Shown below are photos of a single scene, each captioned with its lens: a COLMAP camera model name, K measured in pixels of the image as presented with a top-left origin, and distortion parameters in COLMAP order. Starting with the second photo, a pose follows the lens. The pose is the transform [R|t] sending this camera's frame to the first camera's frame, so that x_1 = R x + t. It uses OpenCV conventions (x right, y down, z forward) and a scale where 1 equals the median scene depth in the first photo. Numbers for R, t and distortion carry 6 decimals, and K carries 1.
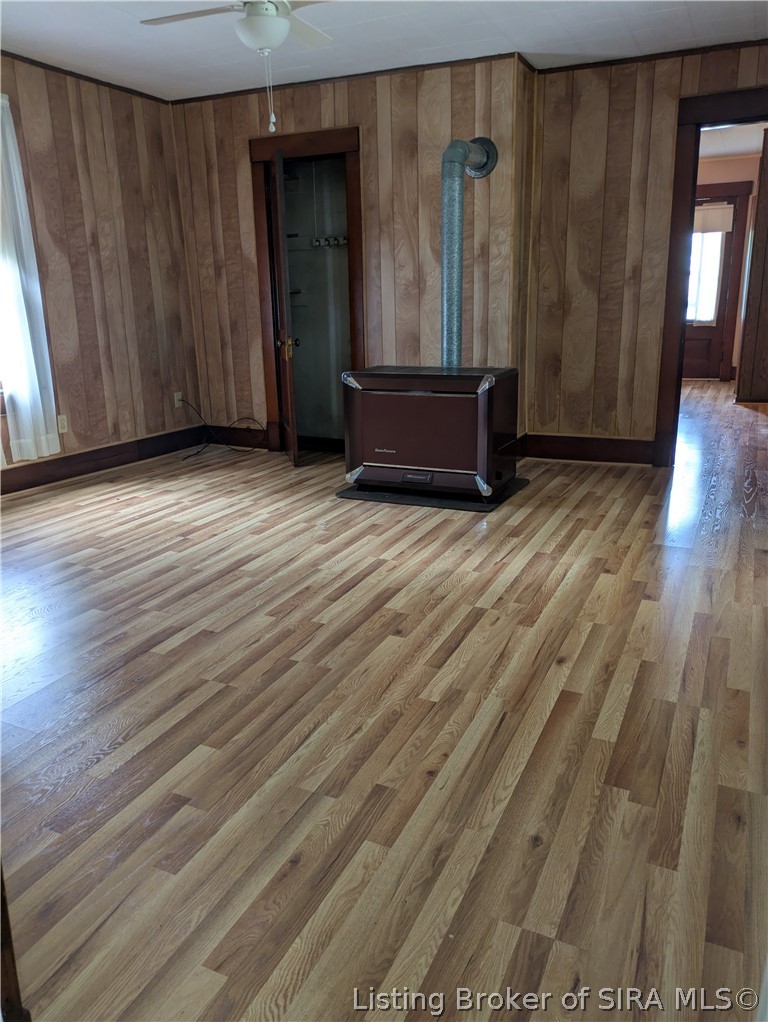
lens RADIAL K [[793.3, 0, 384.0], [0, 793.3, 511.0], [0, 0, 1]] dist [0.005575, -0.000754]
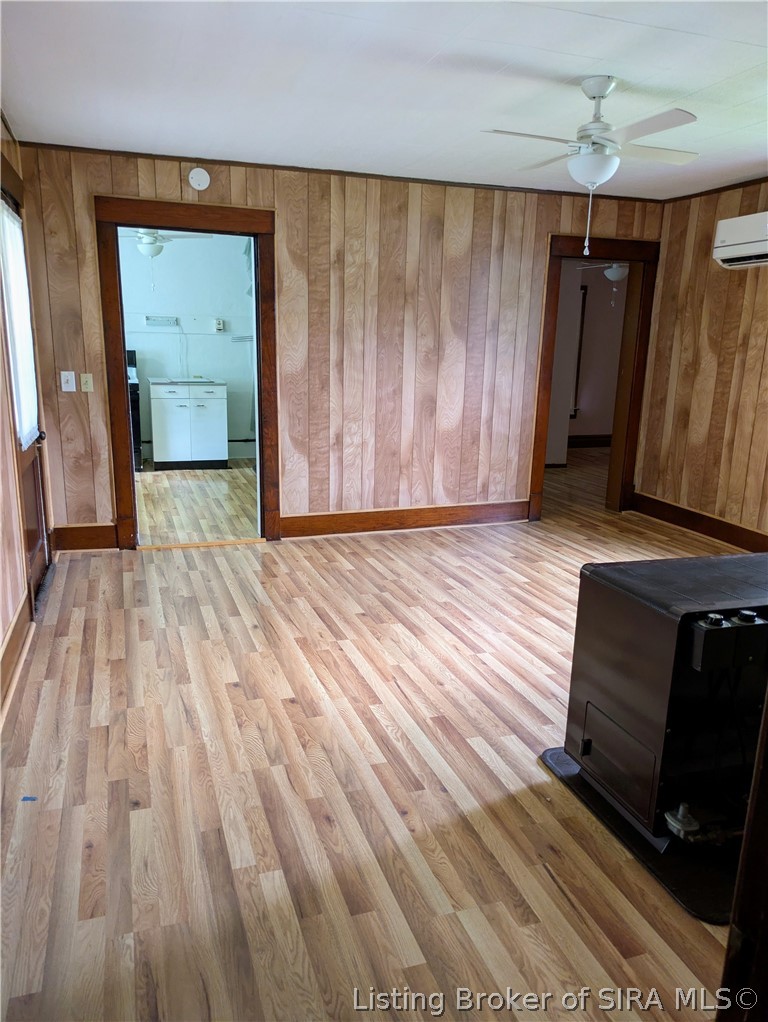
lens RADIAL K [[793.3, 0, 384.0], [0, 793.3, 511.0], [0, 0, 1]] dist [0.005575, -0.000754]
pose [[-0.734775, 0.141483, -0.663392, 0.891260], [-0.188627, 0.896810, 0.400189, -0.586812], [0.651556, 0.419182, -0.632266, 1.764587]]
